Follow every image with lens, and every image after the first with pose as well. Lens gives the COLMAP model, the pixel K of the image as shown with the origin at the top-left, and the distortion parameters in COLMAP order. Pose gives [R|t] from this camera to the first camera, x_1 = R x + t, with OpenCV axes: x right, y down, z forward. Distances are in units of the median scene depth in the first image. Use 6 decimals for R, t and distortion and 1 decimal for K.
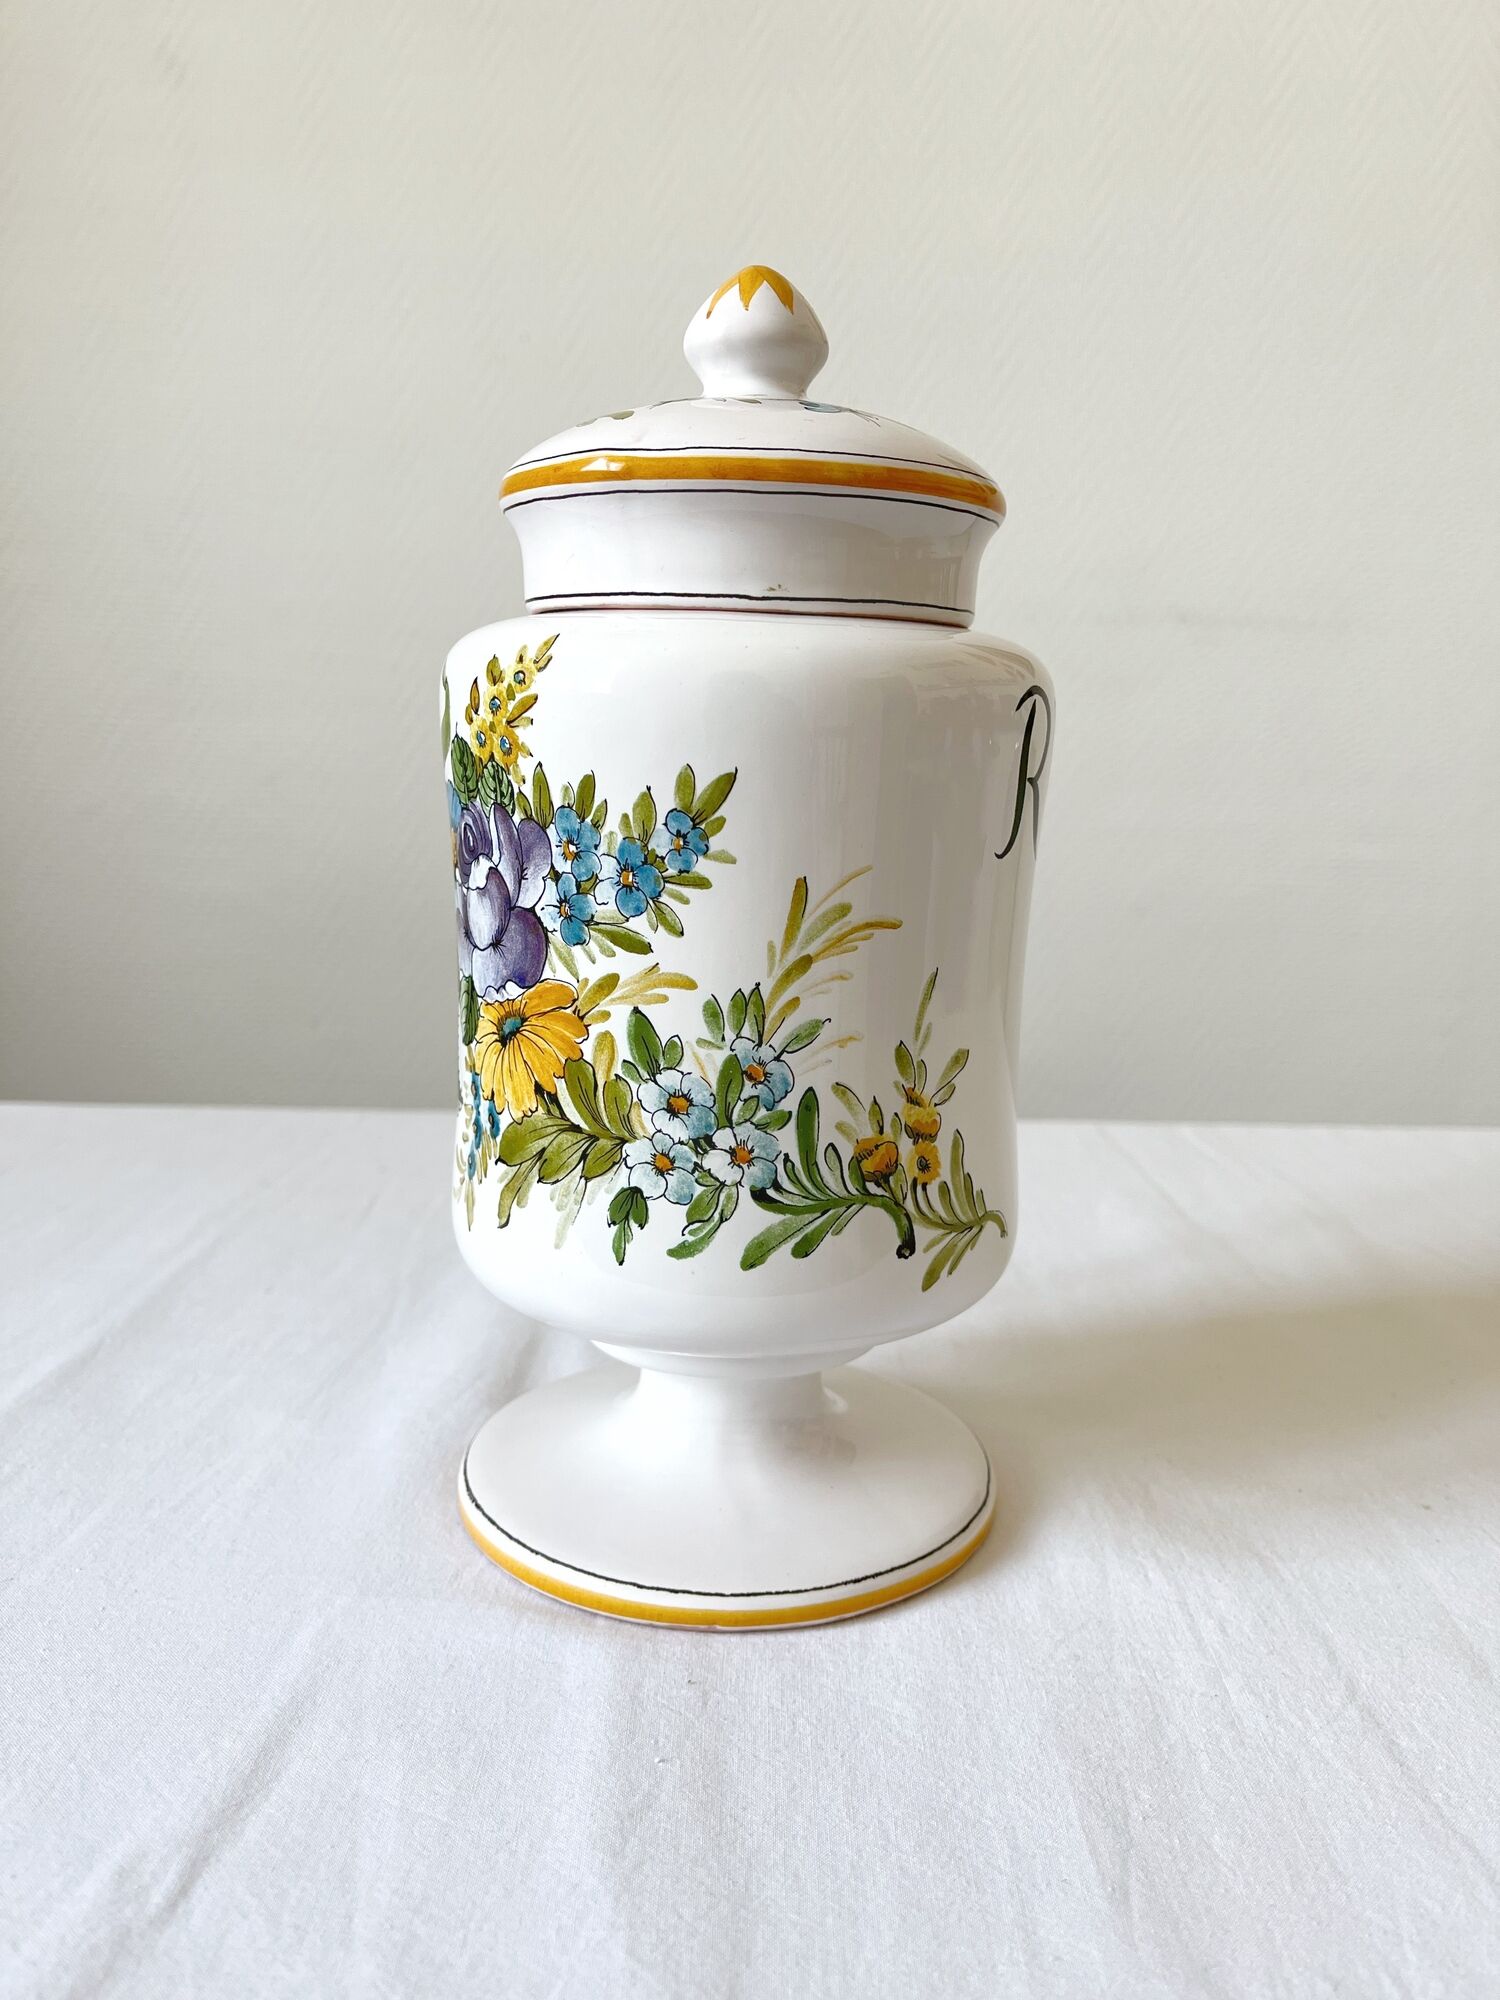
lens RADIAL K [[1633.2, 0, 757.0], [0, 1633.2, 994.7], [0, 0, 1]] dist [0.007640, -0.081752]
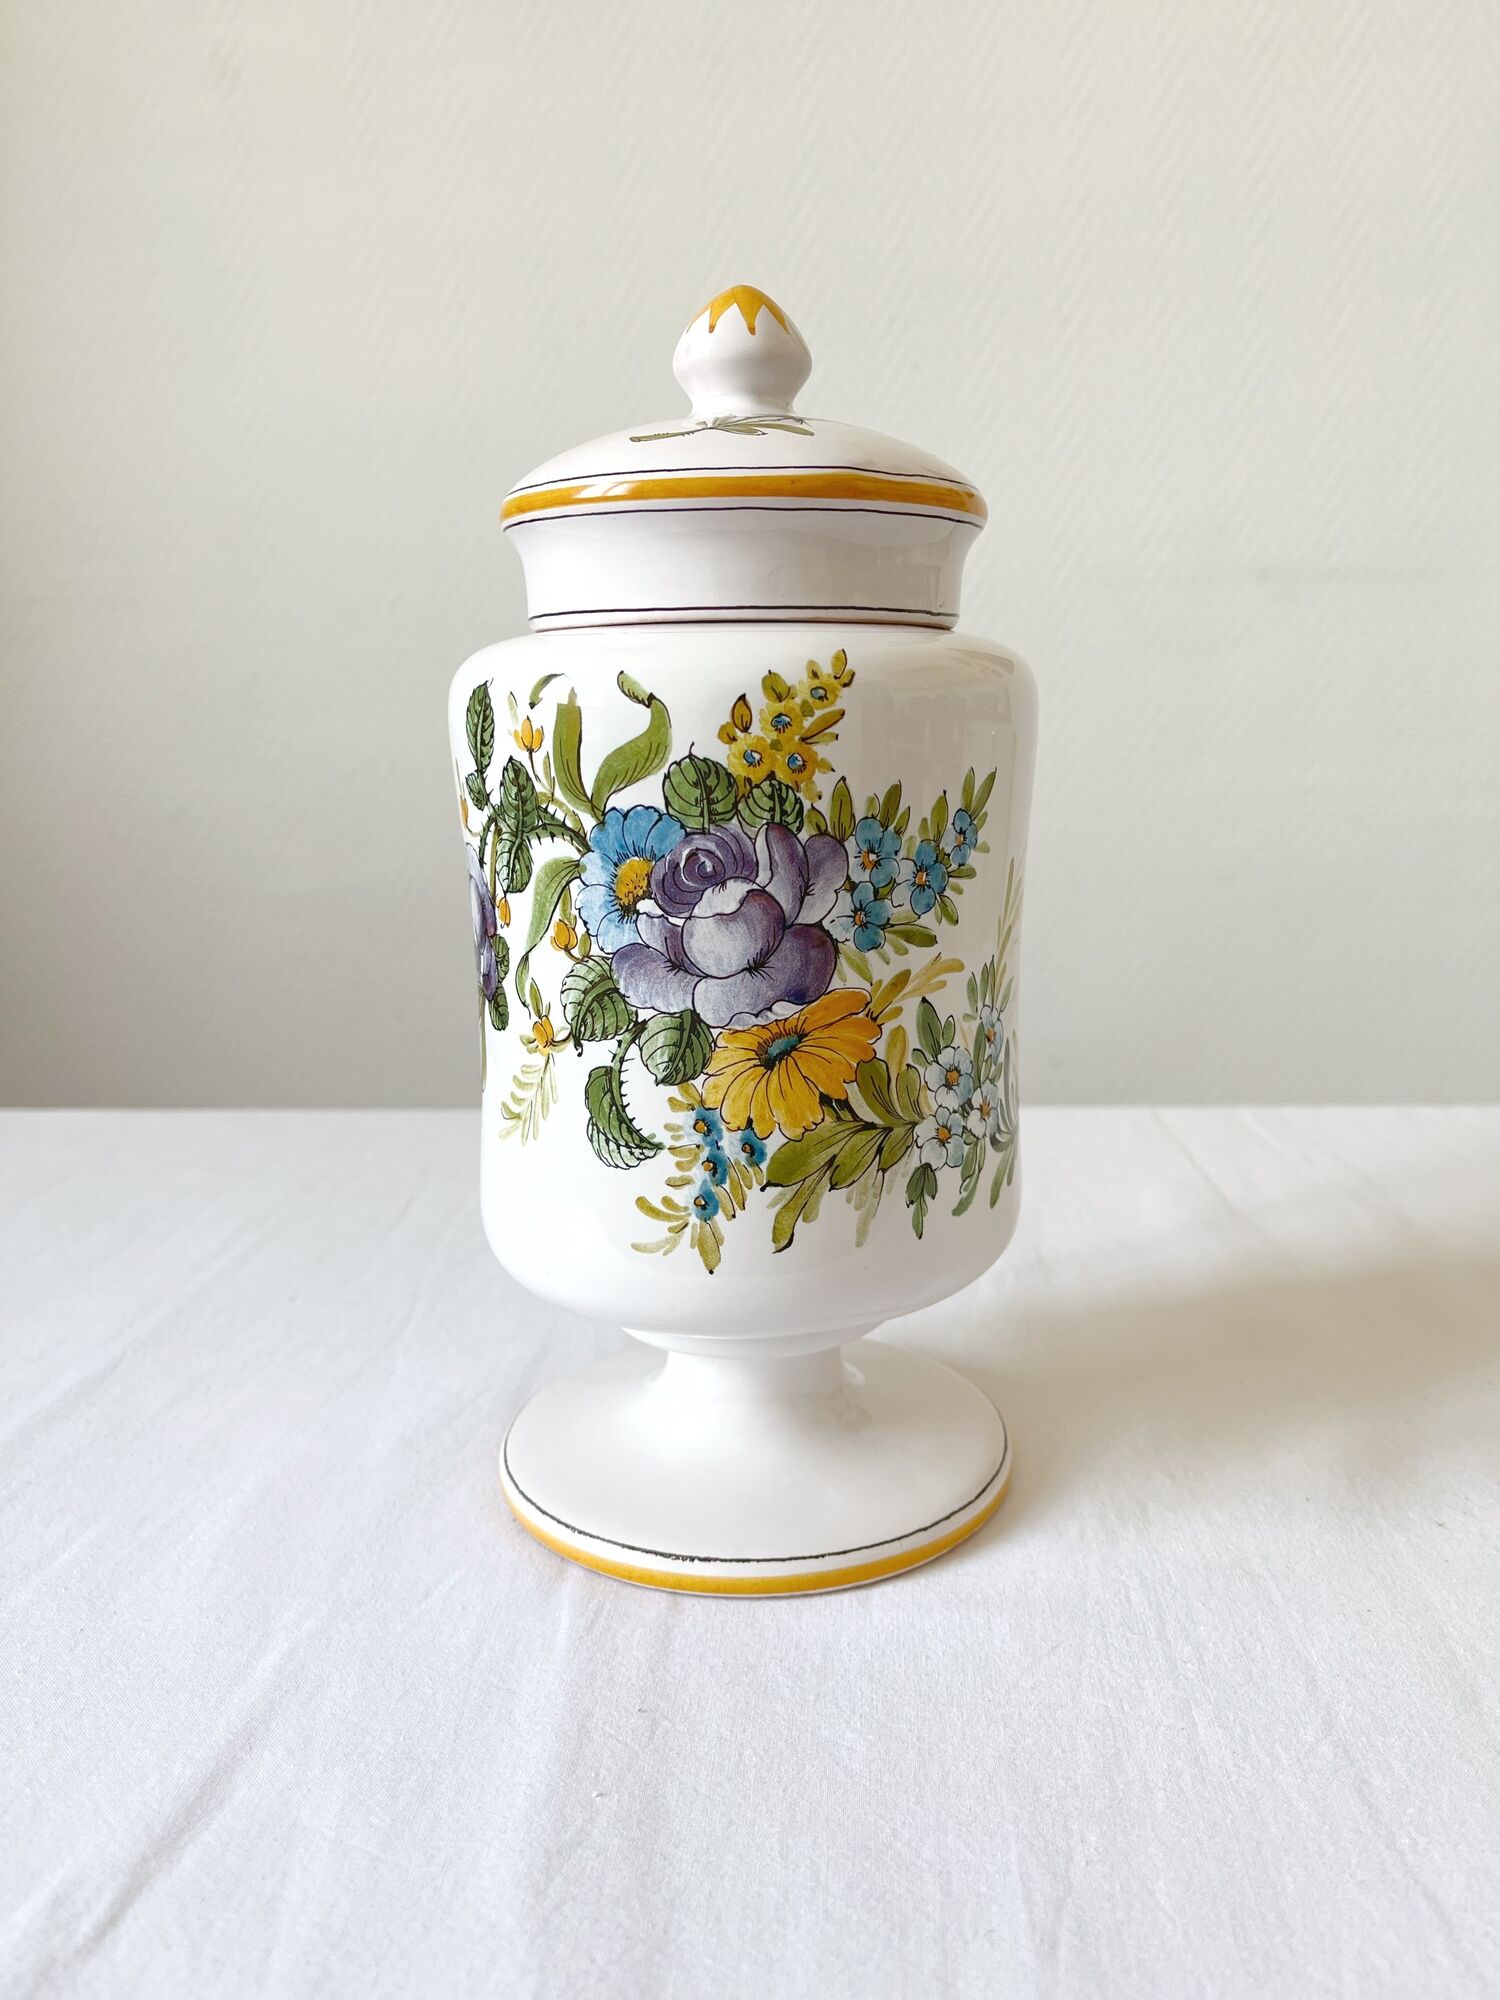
lens RADIAL K [[1633.2, 0, 760.6], [0, 1633.2, 1011.1], [0, 0, 1]] dist [0.007640, -0.081752]
pose [[0.604303, -0.188422, 0.774155, -0.956577], [0.161636, 0.980422, 0.112453, -0.119521], [-0.780187, 0.057175, 0.622927, 0.409154]]
